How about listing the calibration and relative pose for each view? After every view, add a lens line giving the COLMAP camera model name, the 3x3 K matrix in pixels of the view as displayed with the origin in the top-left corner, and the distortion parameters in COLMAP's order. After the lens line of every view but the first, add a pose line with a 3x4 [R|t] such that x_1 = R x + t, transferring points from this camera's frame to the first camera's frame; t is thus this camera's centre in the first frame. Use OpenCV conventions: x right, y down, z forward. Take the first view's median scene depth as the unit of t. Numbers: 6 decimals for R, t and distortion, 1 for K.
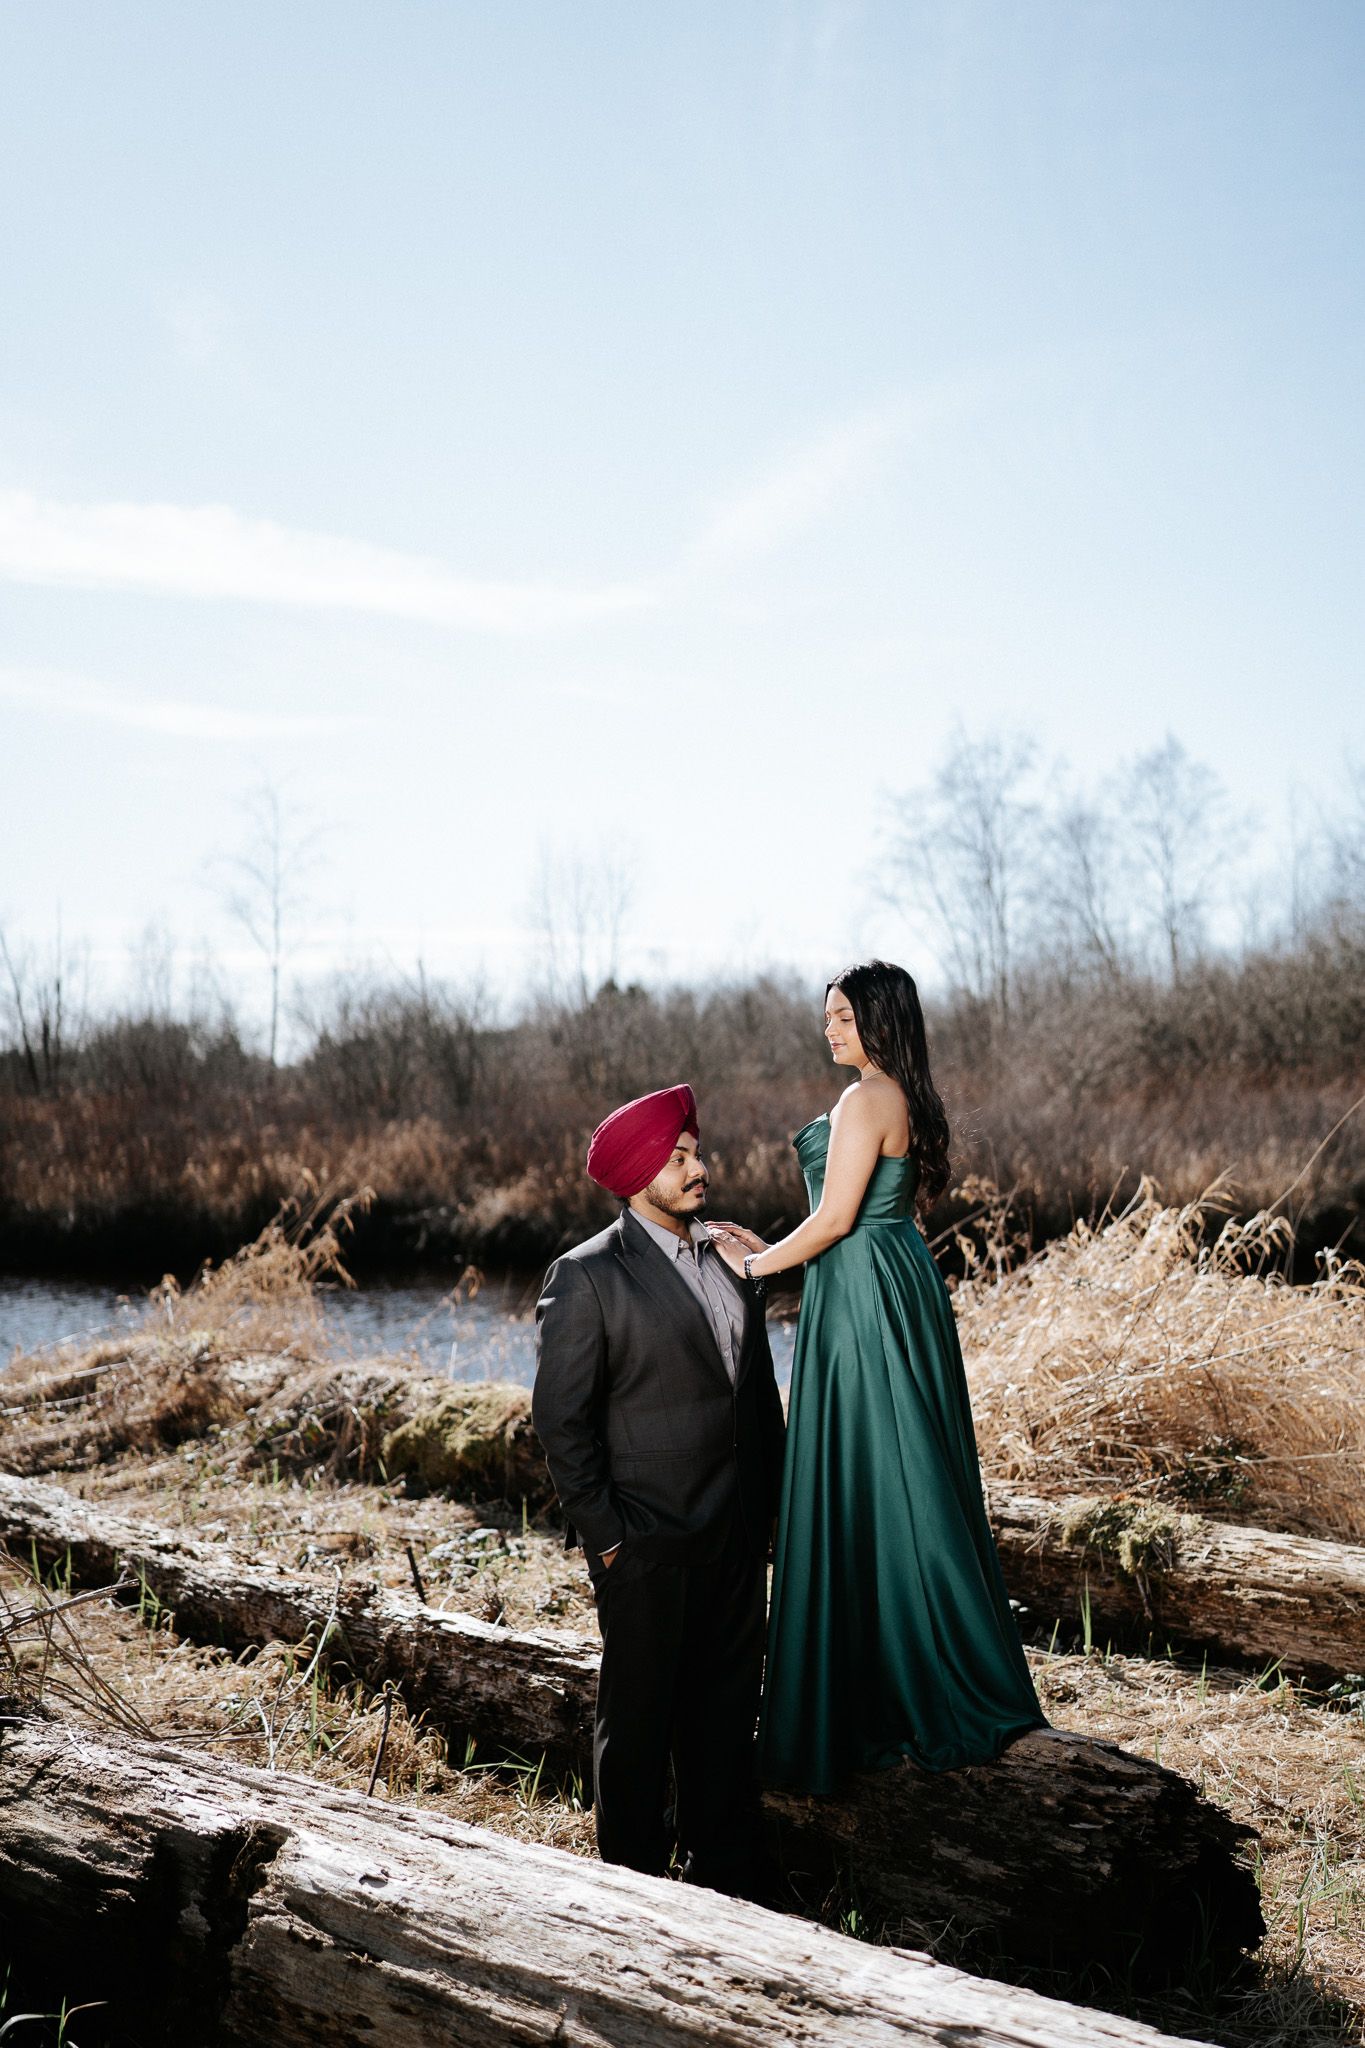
lens RADIAL K [[2180.6, 0, 676.2], [0, 2180.6, 1026.2], [0, 0, 1]] dist [-0.046368, 0.130485]
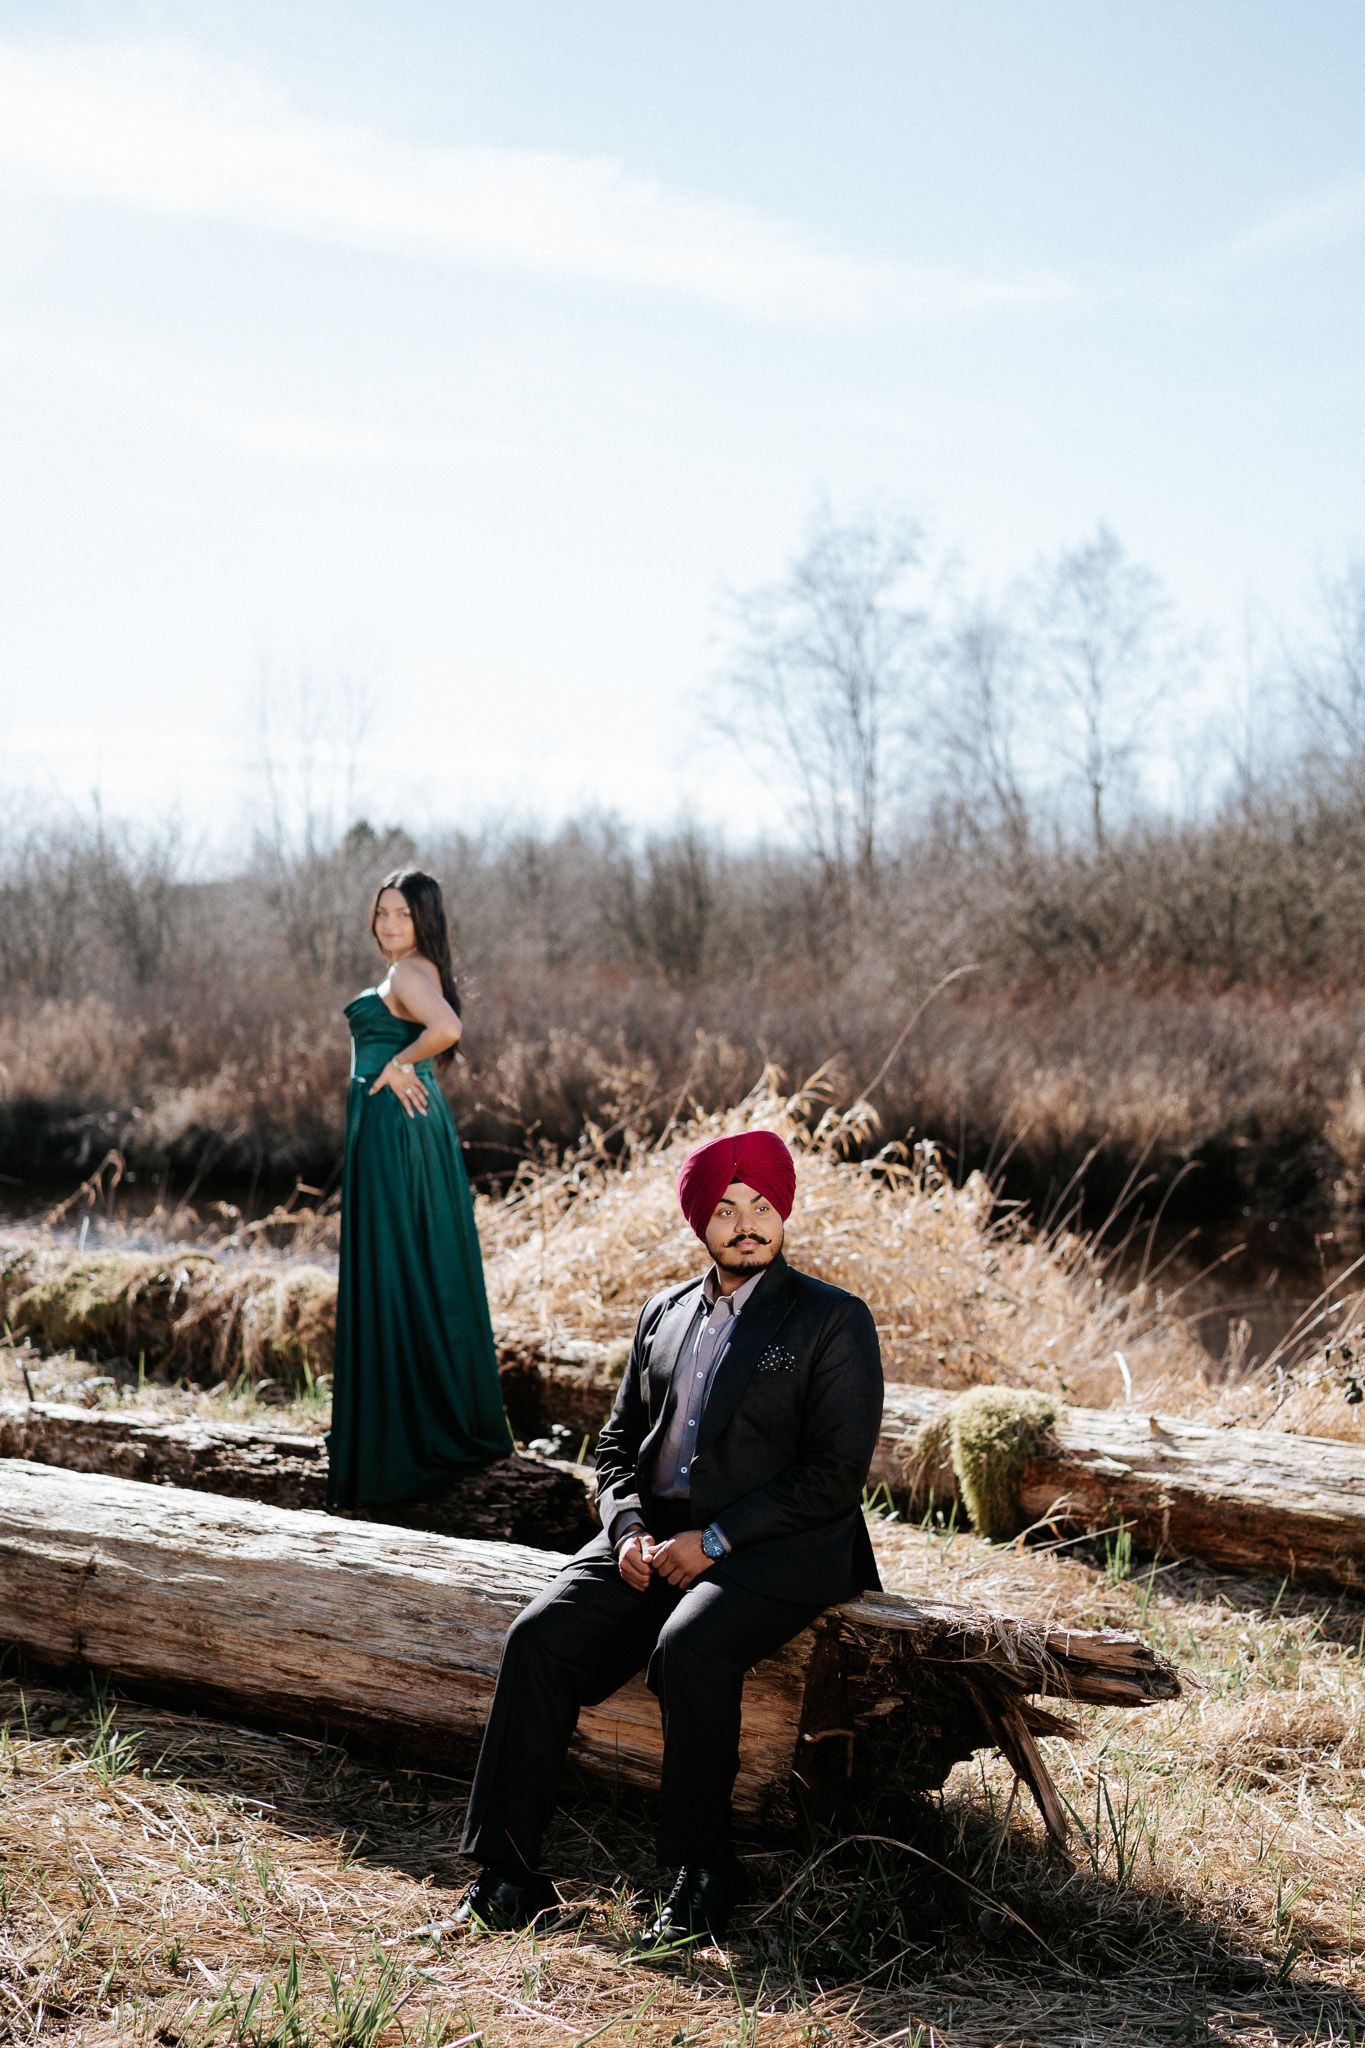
lens RADIAL K [[2998.4, 0, 671.5], [0, 2998.4, 1022.6], [0, 0, 1]] dist [-0.049735, 0.127244]
pose [[0.996881, 0.030788, 0.072660, 0.067690], [-0.034001, 0.998479, 0.043403, -0.012199], [-0.071213, -0.045738, 0.996412, -0.405164]]
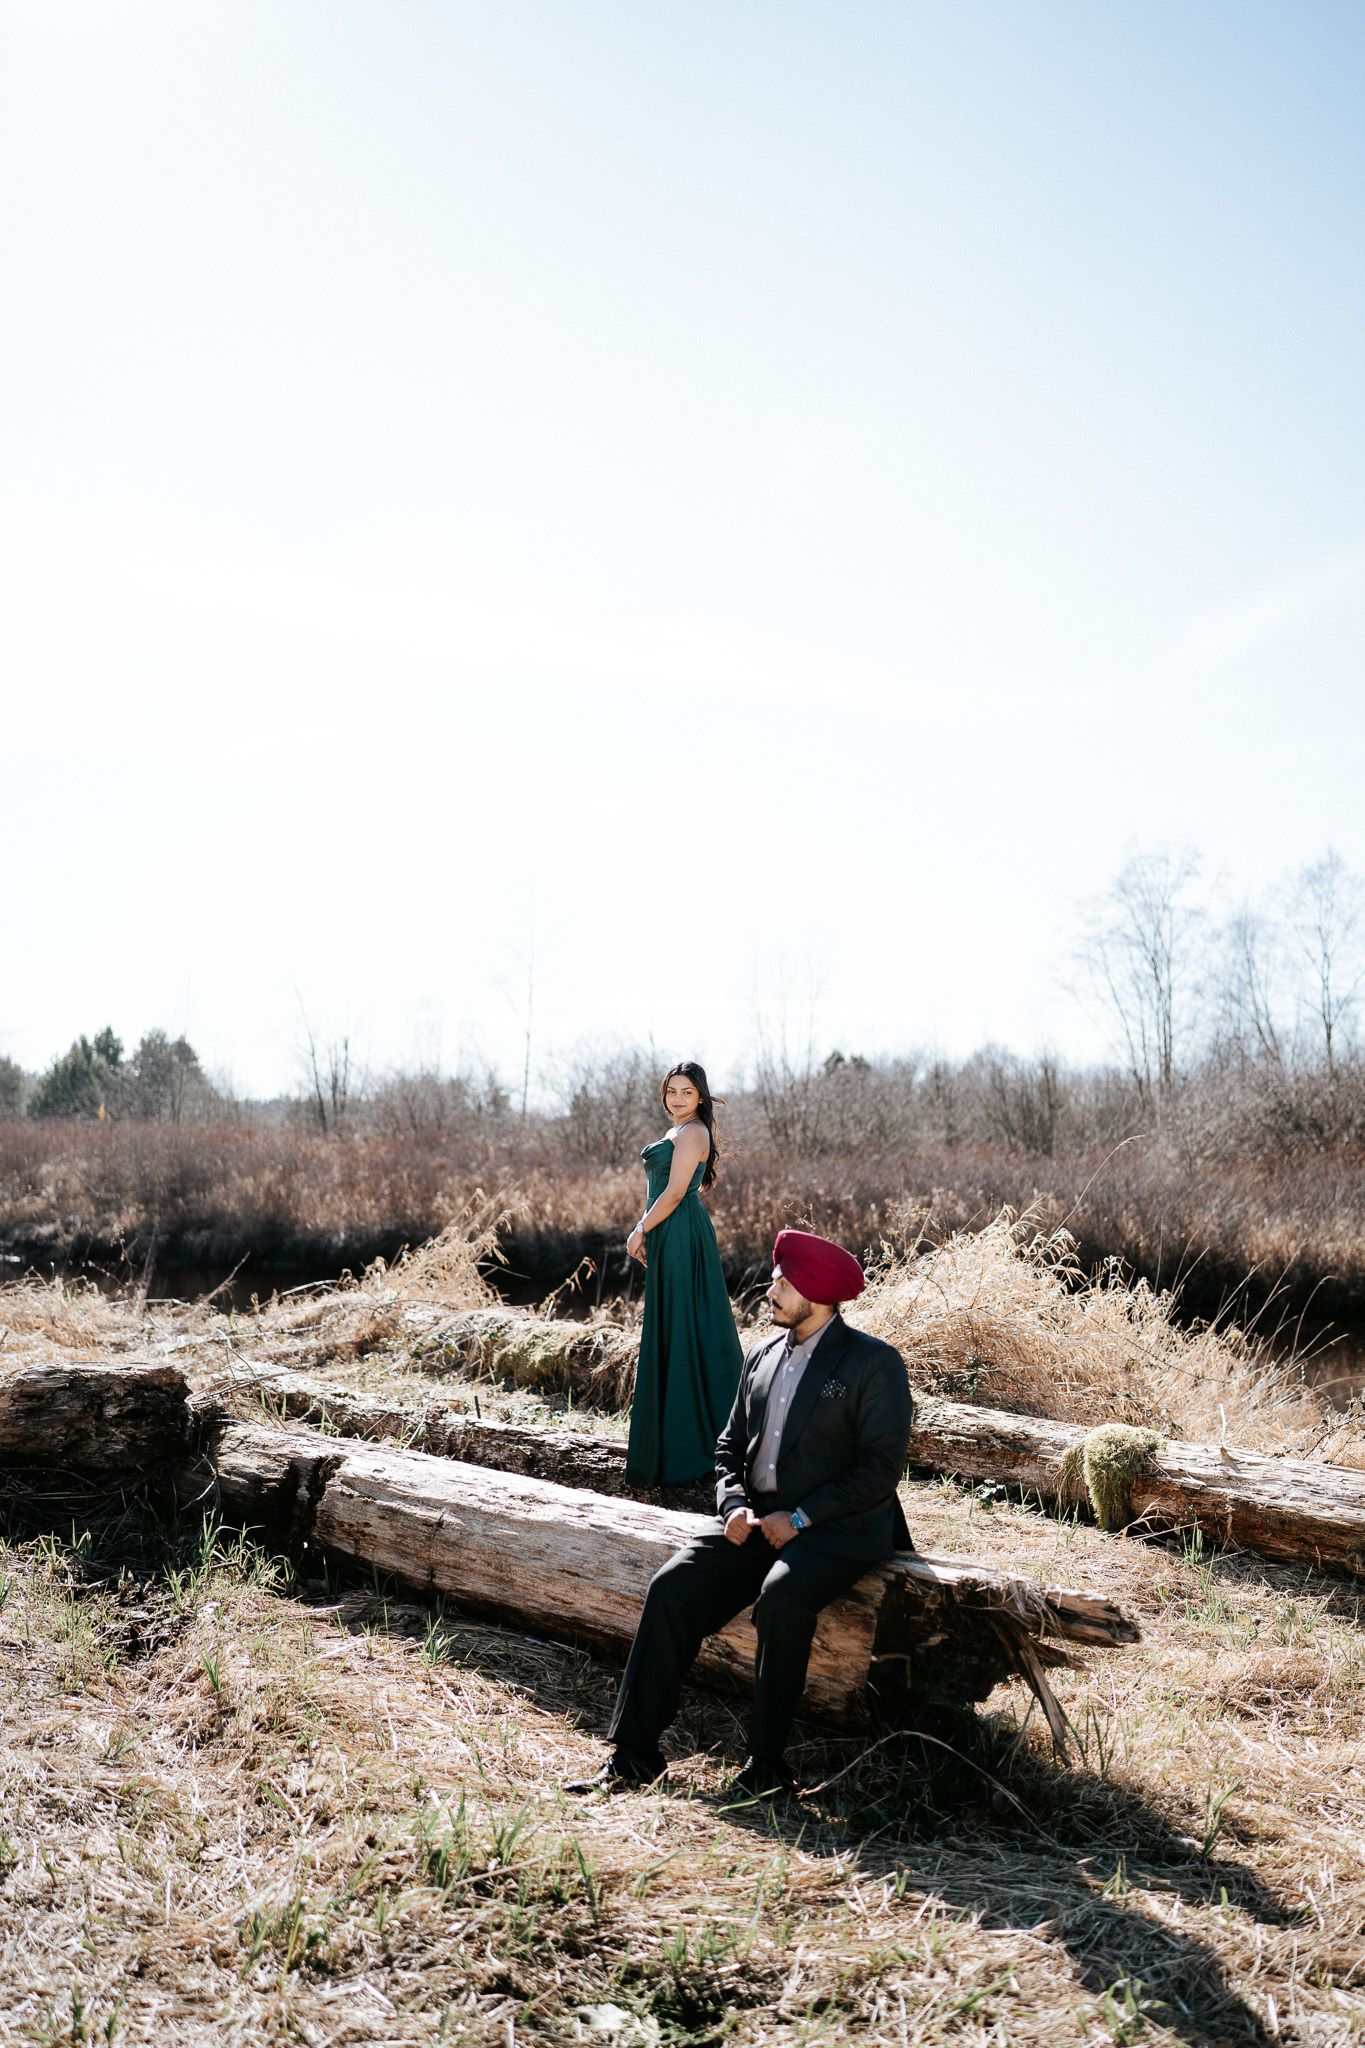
lens RADIAL K [[1977.4, 0, 681.5], [0, 1977.4, 1030.9], [0, 0, 1]] dist [-0.046083, 0.135396]
pose [[0.993197, 0.028763, -0.112836, 0.148873], [-0.032238, 0.999057, -0.029095, -0.003843], [0.111893, 0.032534, 0.993188, -0.383591]]
